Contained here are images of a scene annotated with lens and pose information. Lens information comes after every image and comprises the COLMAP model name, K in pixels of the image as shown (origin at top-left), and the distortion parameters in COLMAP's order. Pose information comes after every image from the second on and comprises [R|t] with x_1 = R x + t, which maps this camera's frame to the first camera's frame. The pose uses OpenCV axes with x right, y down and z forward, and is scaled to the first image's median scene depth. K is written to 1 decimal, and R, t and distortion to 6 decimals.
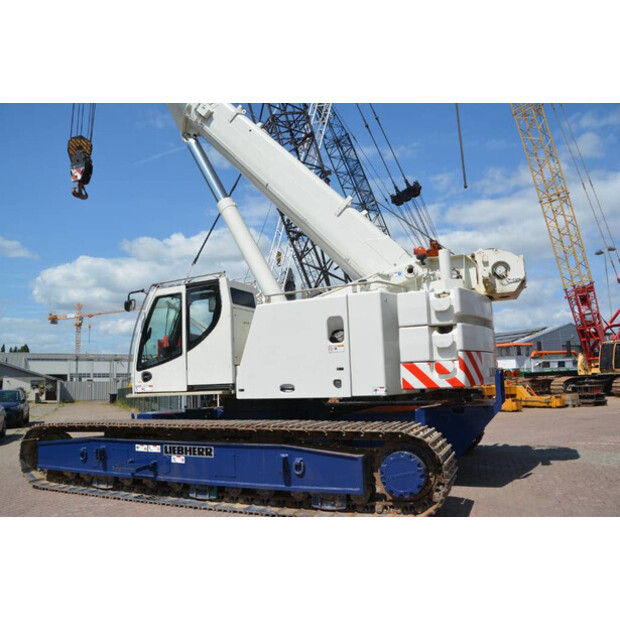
lens RADIAL K [[483.5, 0, 305.7], [0, 483.5, 316.3], [0, 0, 1]] dist [-0.171346, 0.108781]
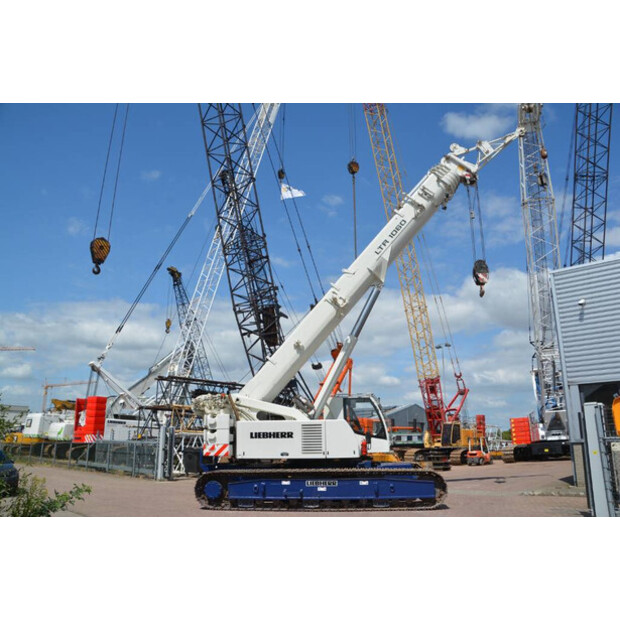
lens RADIAL K [[483.5, 0, 310.0], [0, 483.5, 313.5], [0, 0, 1]] dist [-0.171346, 0.108781]
pose [[0.941714, 0.116063, 0.315759, -0.673599], [-0.072418, 0.986535, -0.146641, -0.097246], [-0.328527, 0.115227, 0.937439, -0.685391]]
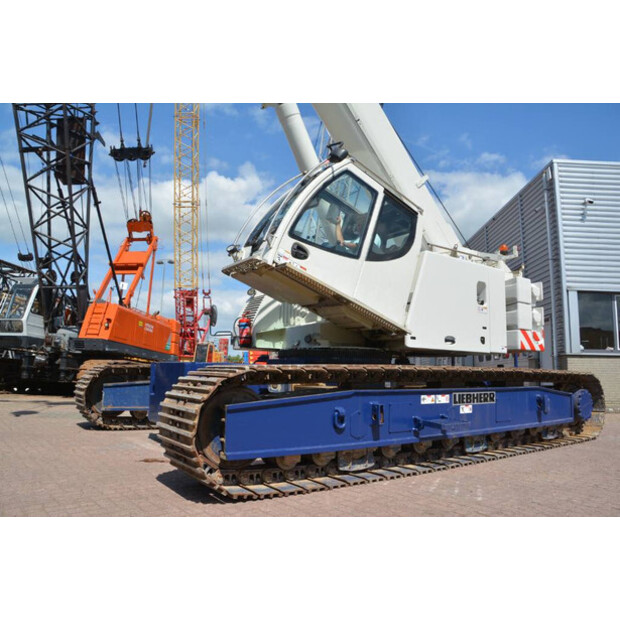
lens RADIAL K [[483.5, 0, 307.0], [0, 483.5, 311.1], [0, 0, 1]] dist [-0.171346, 0.108781]
pose [[0.504076, 0.161198, 0.848483, -0.882693], [-0.155449, 0.983317, -0.094463, 0.194116], [-0.849555, -0.084279, 0.520724, 0.621799]]
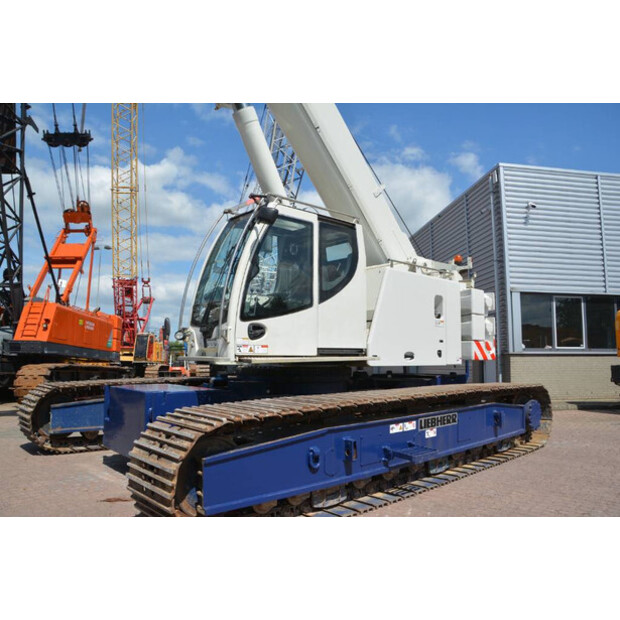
lens RADIAL K [[483.5, 0, 308.4], [0, 483.5, 313.4], [0, 0, 1]] dist [-0.171346, 0.108781]
pose [[0.390669, 0.125283, 0.911966, -0.892422], [-0.142207, 0.987016, -0.074674, 0.140332], [-0.909481, -0.100515, 0.403413, 0.667505]]
